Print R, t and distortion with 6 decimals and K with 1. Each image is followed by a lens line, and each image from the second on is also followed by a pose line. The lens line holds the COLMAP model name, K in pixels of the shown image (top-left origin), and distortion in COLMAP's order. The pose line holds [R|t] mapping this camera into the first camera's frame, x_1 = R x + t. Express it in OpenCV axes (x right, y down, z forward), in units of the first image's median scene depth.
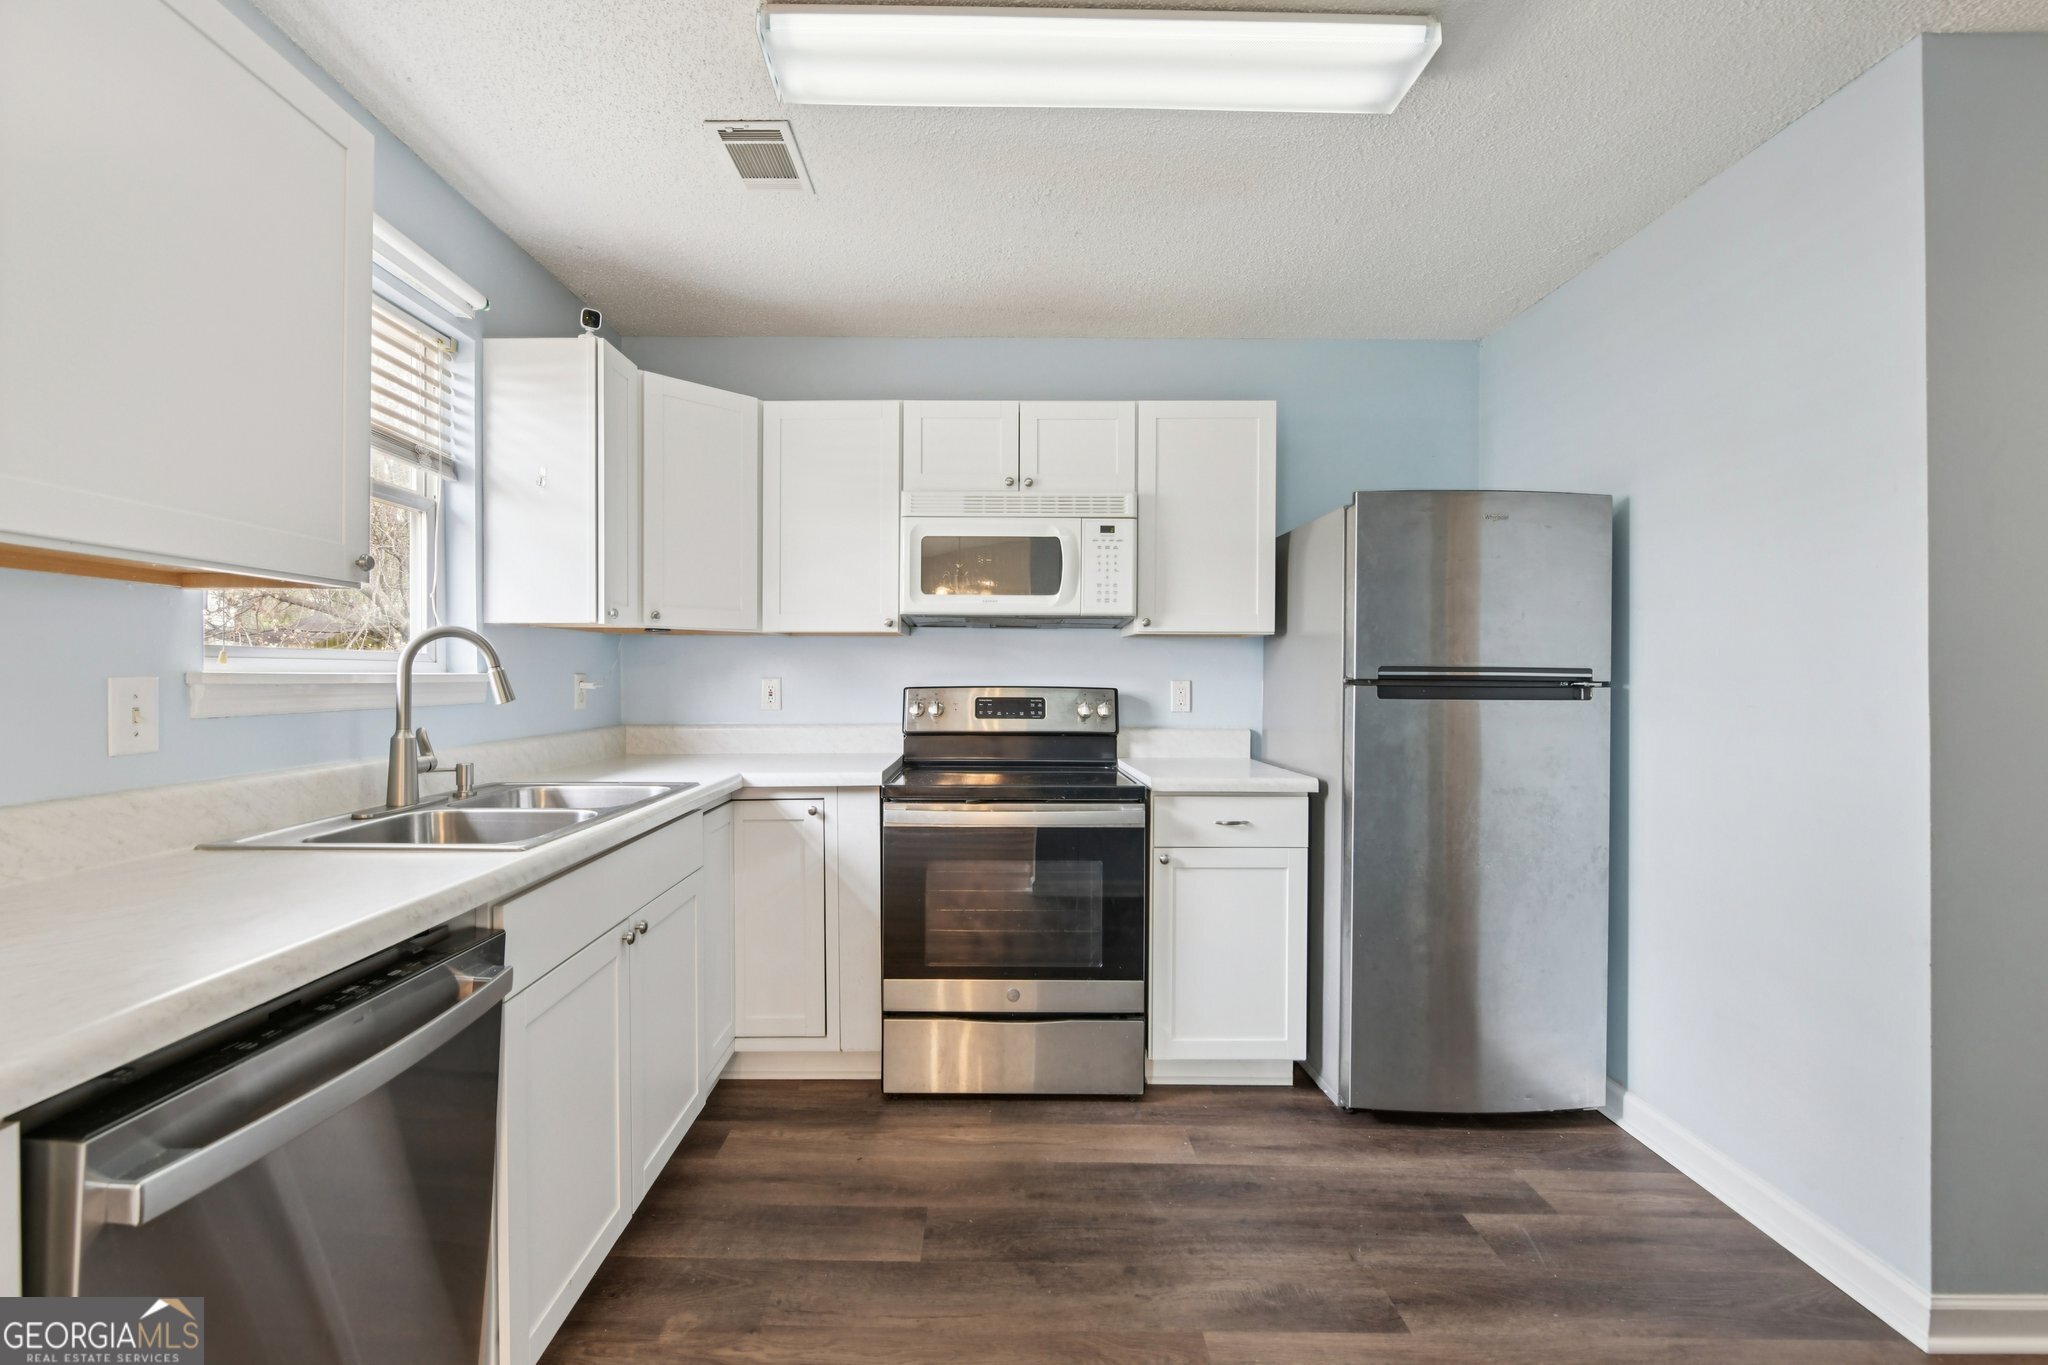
lens RADIAL K [[858.5, 0, 987.7], [0, 858.5, 690.0], [0, 0, 1]] dist [-0.001548, -0.001531]
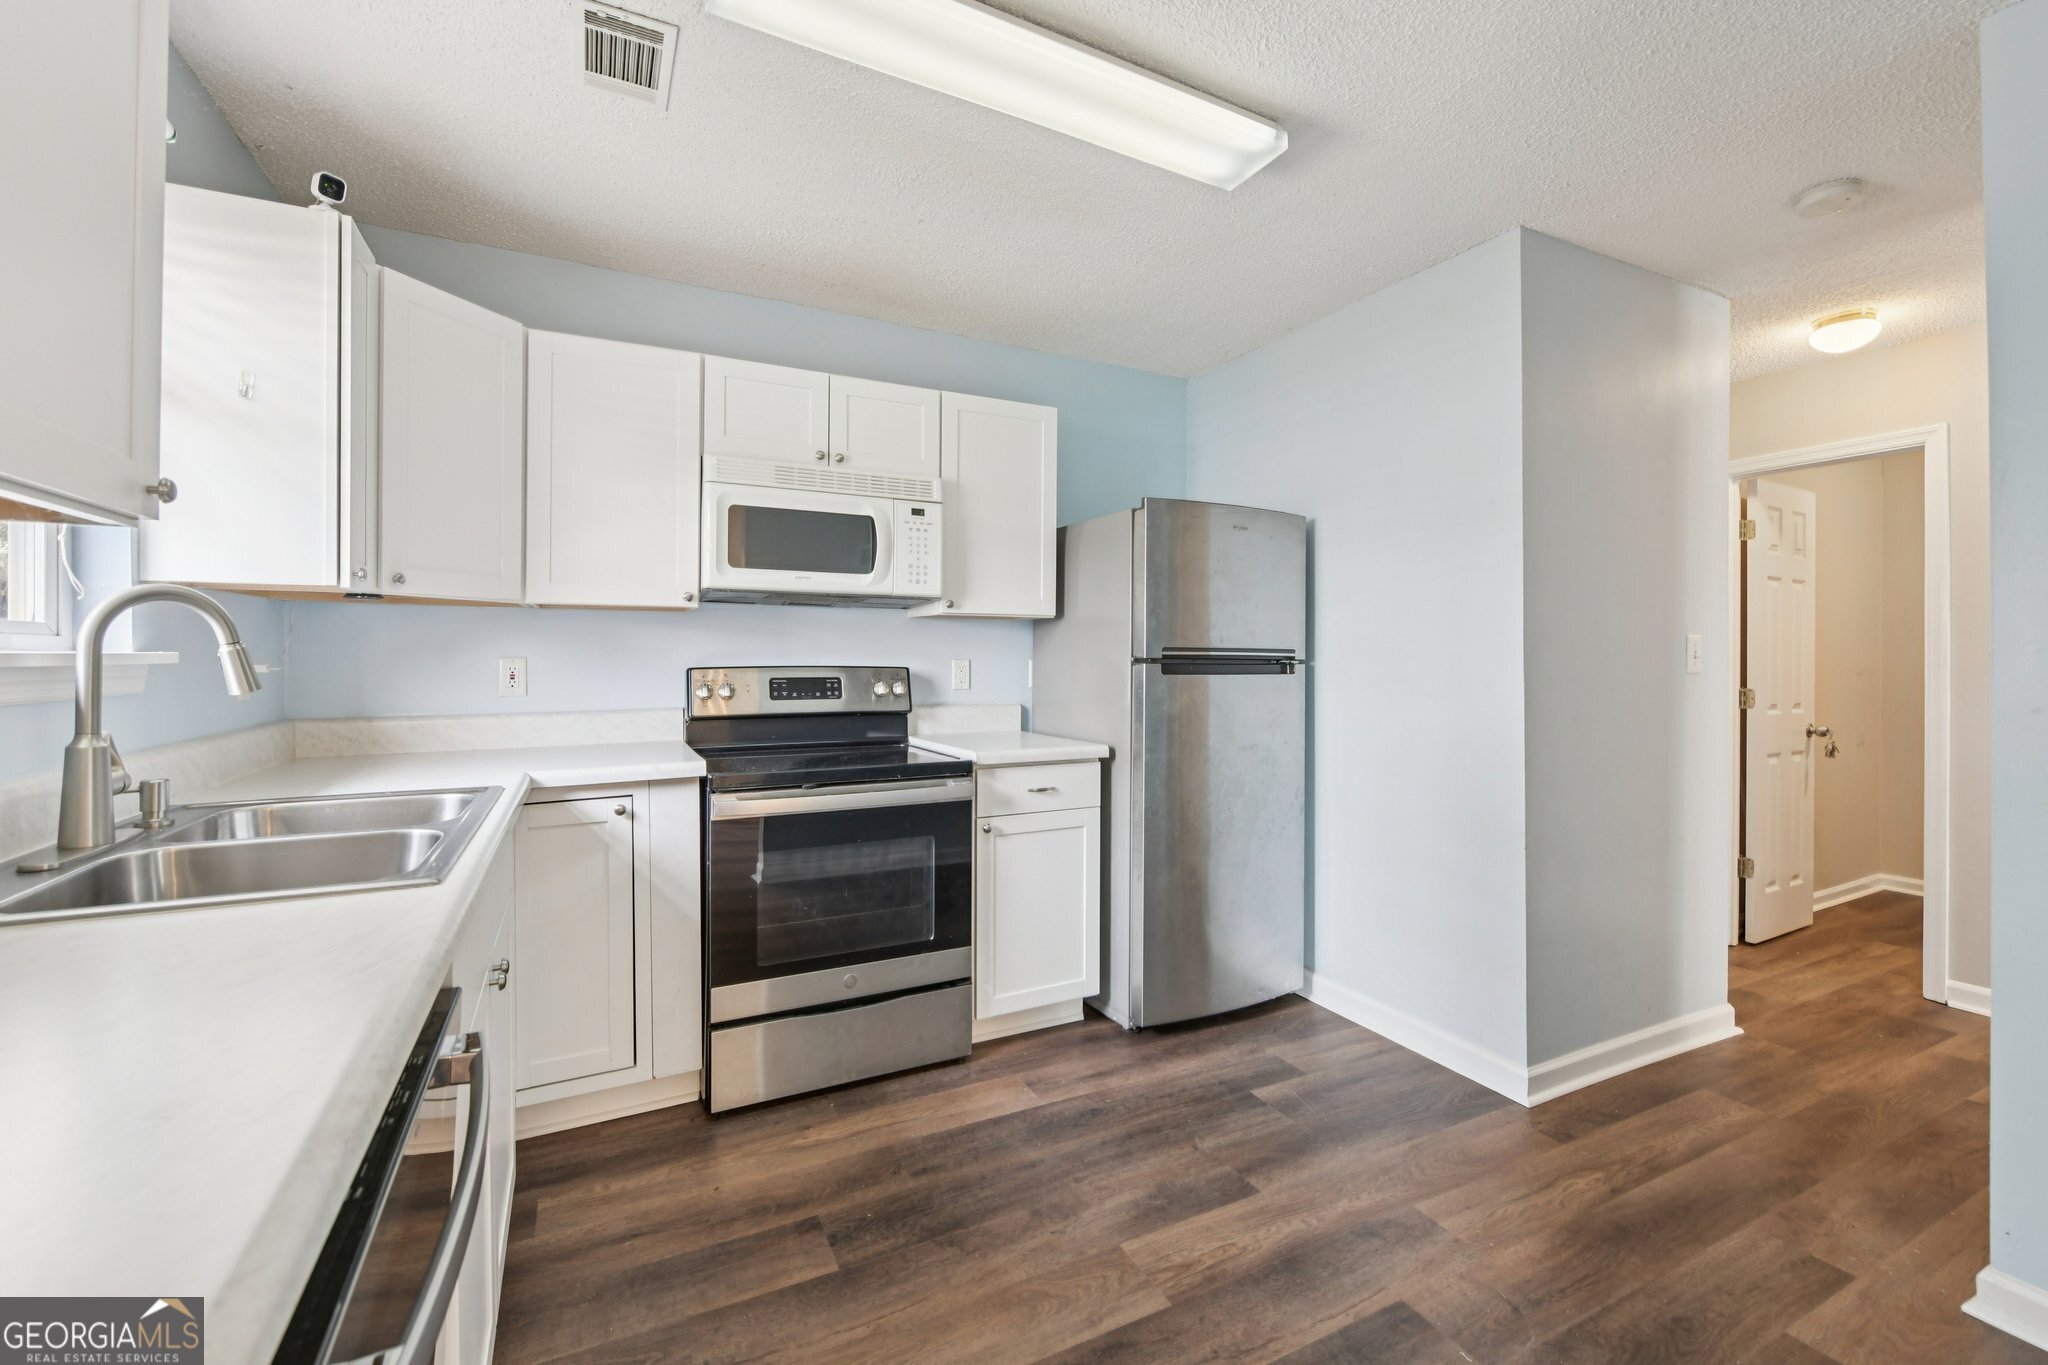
lens RADIAL K [[847.0, 0, 1023.1], [0, 847.0, 666.5], [0, 0, 1]] dist [-0.001909, -0.000560]
pose [[0.891445, -0.006117, 0.453087, -0.237130], [0.007445, 0.999972, -0.001148, -0.001142], [-0.453067, 0.004397, 0.891466, 0.049181]]
